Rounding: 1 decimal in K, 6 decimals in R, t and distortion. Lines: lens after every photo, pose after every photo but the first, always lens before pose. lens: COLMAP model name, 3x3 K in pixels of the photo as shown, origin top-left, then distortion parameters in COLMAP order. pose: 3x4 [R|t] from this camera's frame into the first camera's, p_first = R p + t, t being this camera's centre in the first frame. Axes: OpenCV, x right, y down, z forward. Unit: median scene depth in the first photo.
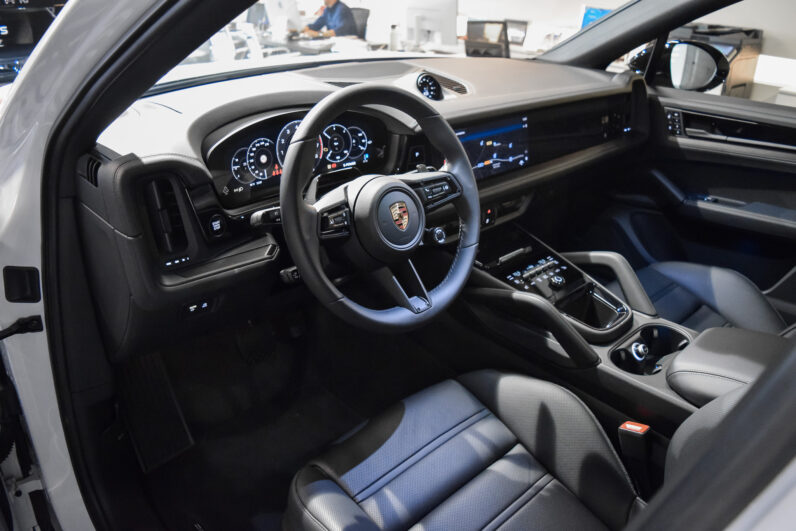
lens RADIAL K [[616.2, 0, 402.2], [0, 616.2, 263.1], [0, 0, 1]] dist [-0.103480, 0.022007]
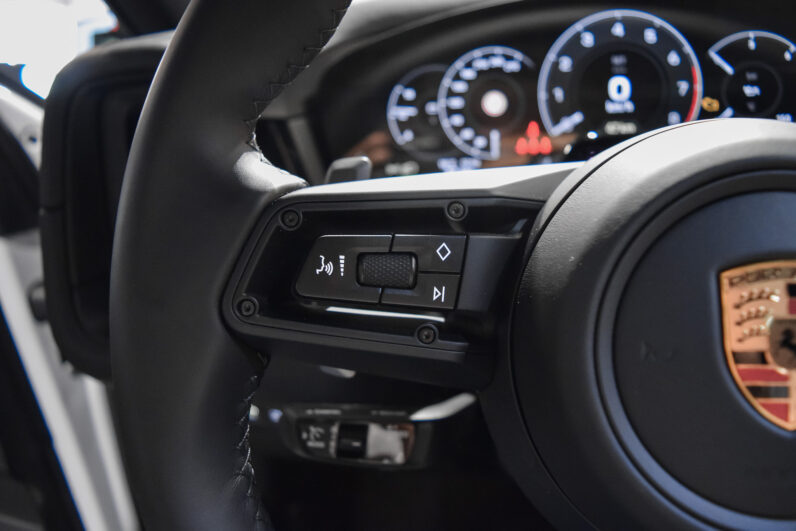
lens RADIAL K [[616.2, 0, 390.4], [0, 616.2, 263.7], [0, 0, 1]] dist [-0.103480, 0.022007]
pose [[0.580296, 0.169123, -0.796652, 0.046702], [-0.268358, 0.963277, 0.009019, -0.055618], [0.768922, 0.208554, 0.604371, 0.670683]]
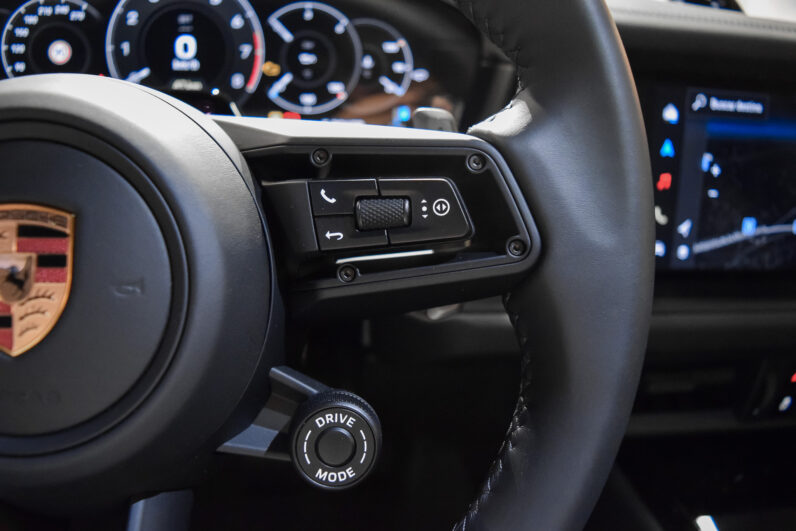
lens RADIAL K [[616.2, 0, 403.6], [0, 616.2, 267.6], [0, 0, 1]] dist [-0.103480, 0.022007]
pose [[0.812449, 0.226258, -0.537340, 0.148659], [-0.282317, 0.959045, -0.023033, -0.086376], [0.510122, 0.170414, 0.843051, 0.745272]]
